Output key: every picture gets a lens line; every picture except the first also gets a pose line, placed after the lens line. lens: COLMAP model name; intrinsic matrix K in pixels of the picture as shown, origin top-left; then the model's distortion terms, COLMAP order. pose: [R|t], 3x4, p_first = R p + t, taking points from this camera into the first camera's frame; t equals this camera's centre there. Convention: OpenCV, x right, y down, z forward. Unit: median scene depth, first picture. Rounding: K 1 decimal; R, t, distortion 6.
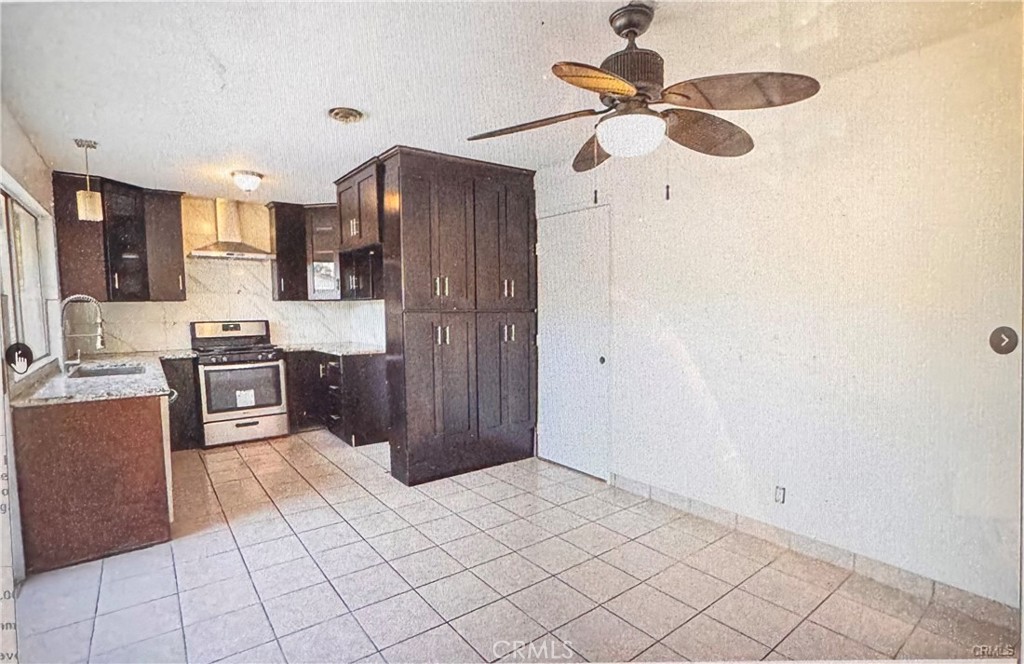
lens RADIAL K [[497.8, 0, 505.7], [0, 497.8, 334.7], [0, 0, 1]] dist [-0.028062, 0.000149]
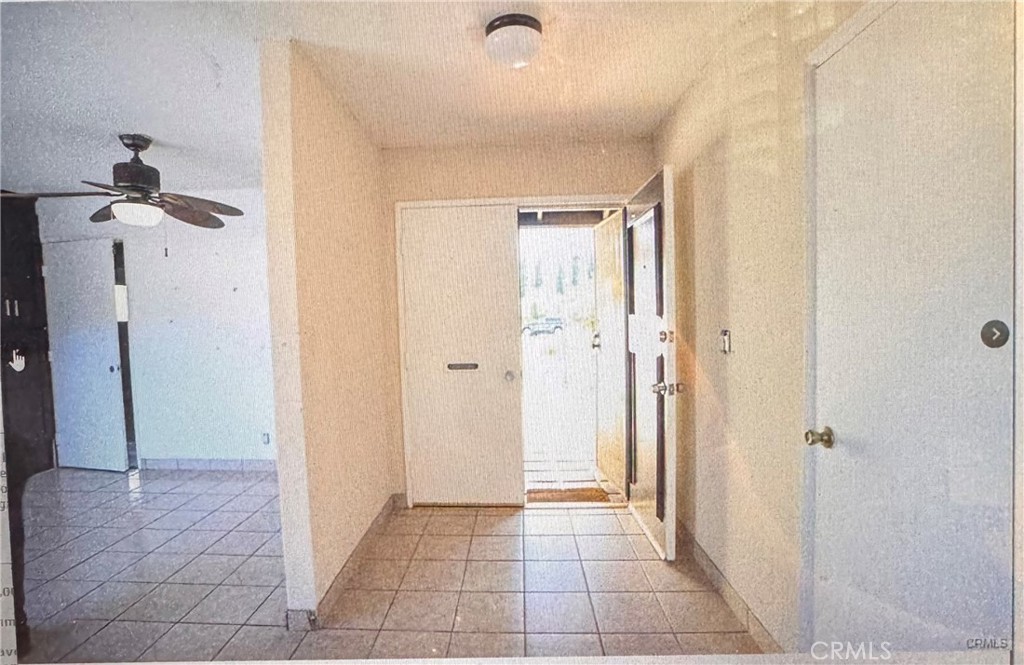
lens RADIAL K [[497.8, 0, 510.2], [0, 497.8, 331.4], [0, 0, 1]] dist [-0.028062, 0.000149]
pose [[0.642167, -0.048497, 0.765029, -1.575133], [0.076509, 0.997068, -0.001015, 0.563313], [-0.762737, 0.059183, 0.643995, -7.021447]]
